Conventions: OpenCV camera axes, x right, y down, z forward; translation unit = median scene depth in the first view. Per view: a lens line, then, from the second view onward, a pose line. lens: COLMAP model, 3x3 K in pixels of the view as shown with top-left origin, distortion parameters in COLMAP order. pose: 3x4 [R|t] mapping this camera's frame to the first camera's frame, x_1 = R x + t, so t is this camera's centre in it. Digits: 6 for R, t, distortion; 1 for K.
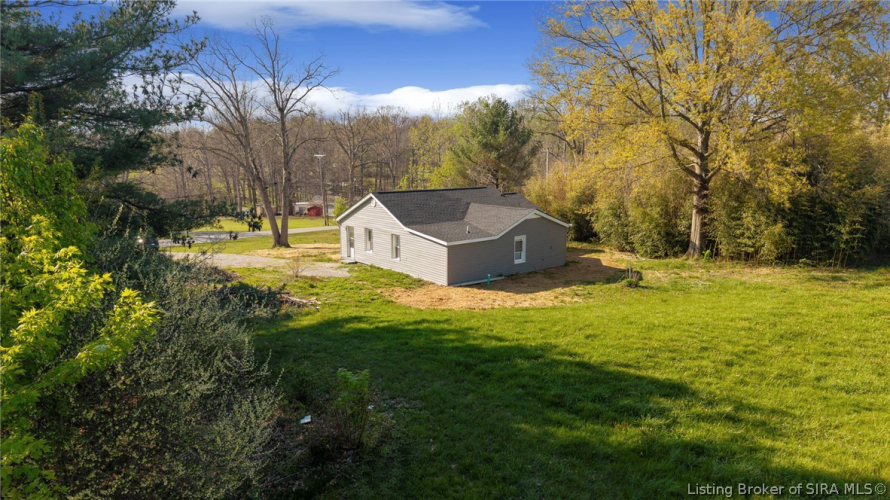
lens RADIAL K [[599.7, 0, 445.0], [0, 599.7, 250.0], [0, 0, 1]] dist [0.062301, -0.091449]
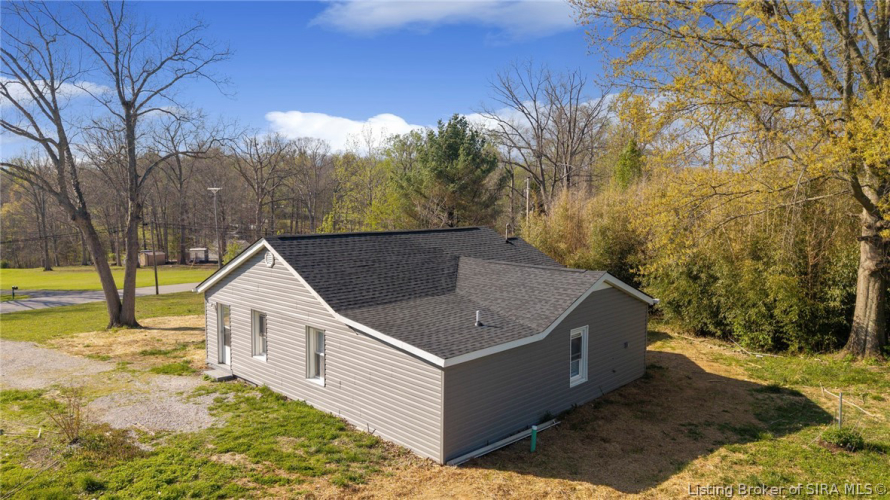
lens RADIAL K [[618.9, 0, 445.0], [0, 618.9, 250.0], [0, 0, 1]] dist [0.009803, 0.000713]
pose [[0.992098, -0.001001, 0.125460, -0.040502], [0.010280, 0.997254, -0.073334, -0.046289], [-0.125042, 0.074045, 0.989385, 0.476527]]
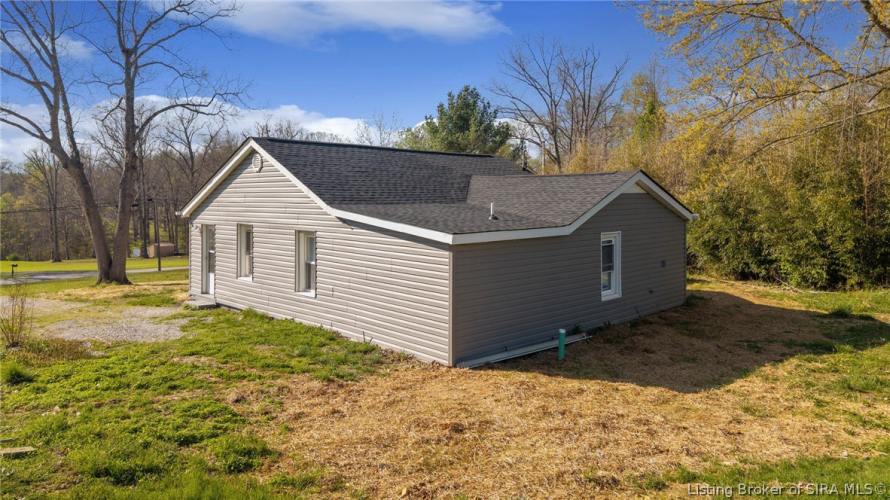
lens RADIAL K [[619.5, 0, 442.3], [0, 619.5, 195.5], [0, 0, 1]] dist [0.007749, 0.000671]
pose [[0.994967, 0.003654, 0.100138, -0.031009], [0.013210, 0.985831, -0.167222, 0.019997], [-0.099330, 0.167703, 0.980821, 0.540232]]
